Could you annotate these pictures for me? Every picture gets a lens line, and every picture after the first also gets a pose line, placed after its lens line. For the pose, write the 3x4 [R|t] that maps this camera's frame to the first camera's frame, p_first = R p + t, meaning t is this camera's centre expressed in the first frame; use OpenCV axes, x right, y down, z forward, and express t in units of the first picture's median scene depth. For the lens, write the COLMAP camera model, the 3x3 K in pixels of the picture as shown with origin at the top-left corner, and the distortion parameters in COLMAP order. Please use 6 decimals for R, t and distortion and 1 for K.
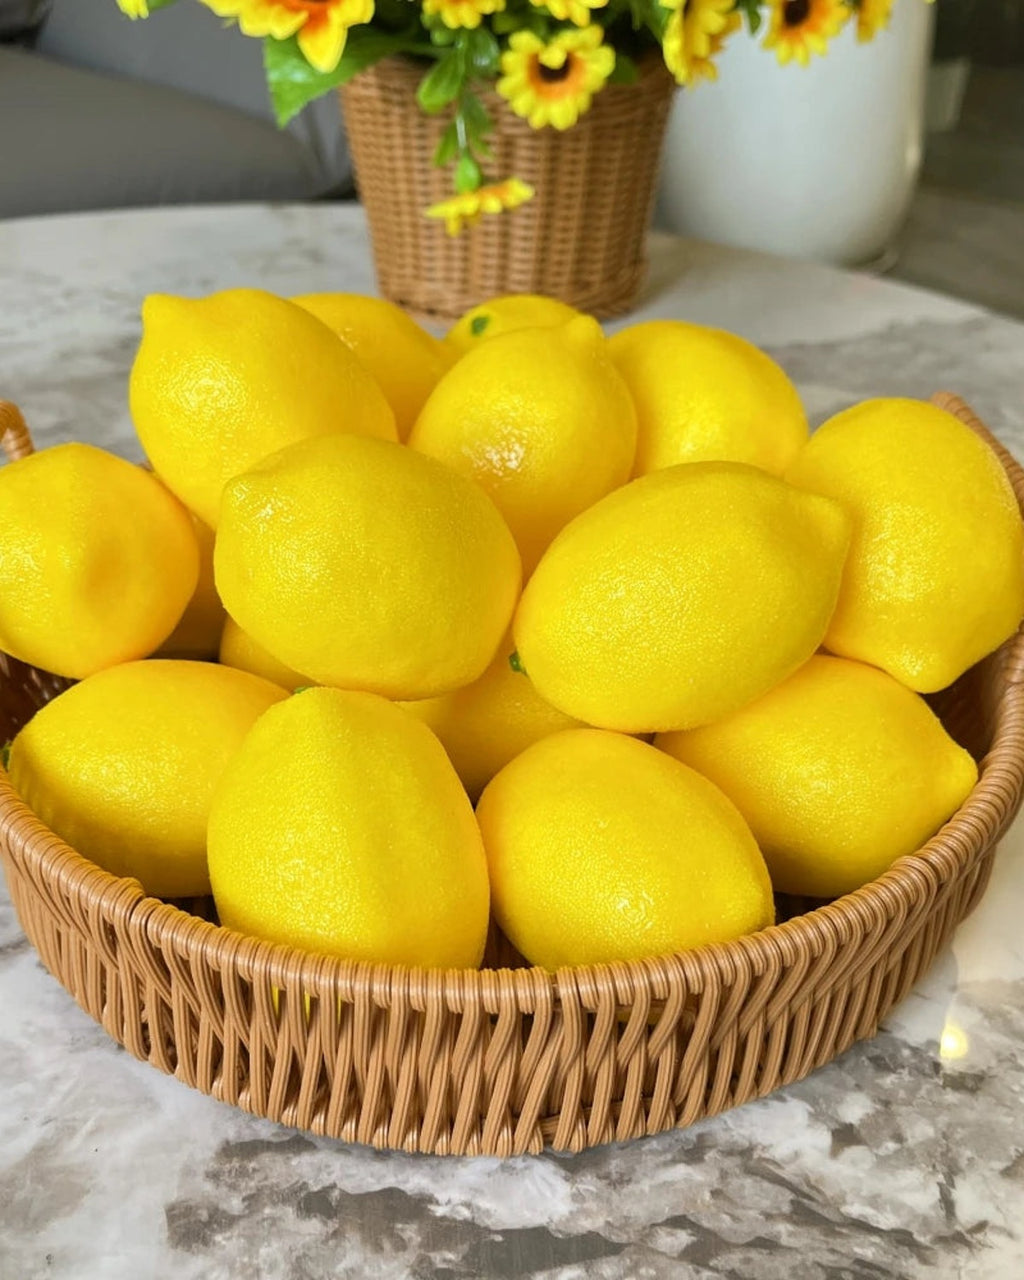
lens RADIAL K [[1367.1, 0, 491.7], [0, 1367.1, 640.6], [0, 0, 1]] dist [0.005494, 0.013590]
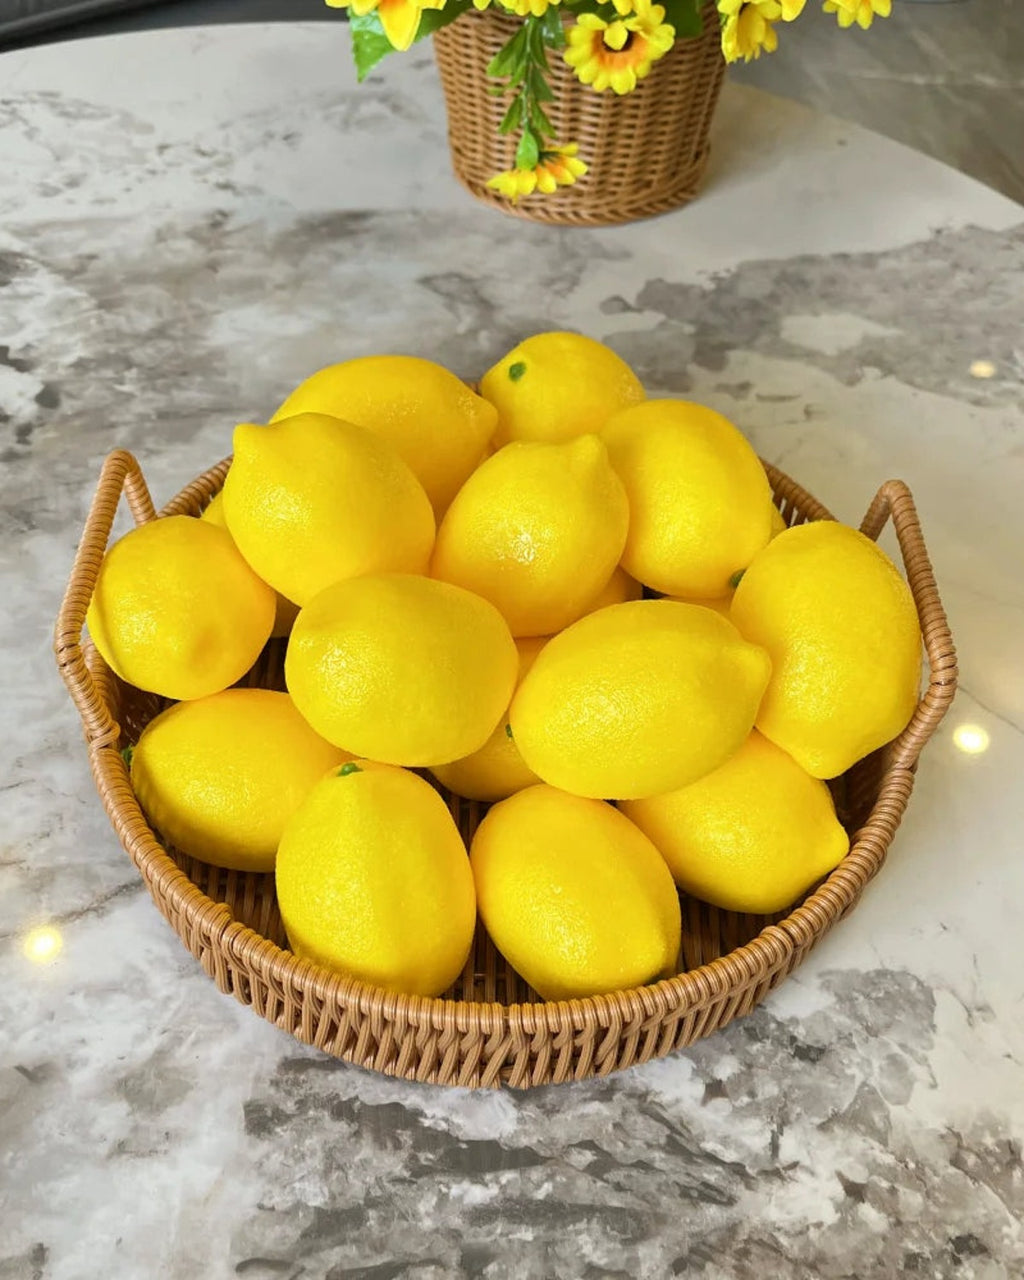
lens RADIAL K [[1367.1, 0, 491.7], [0, 1367.1, 640.6], [0, 0, 1]] dist [0.005494, 0.013590]
pose [[0.996265, 0.073114, -0.045929, 0.059931], [-0.058936, 0.964582, 0.257117, -0.456237], [0.063101, -0.253450, 0.965288, -0.281107]]
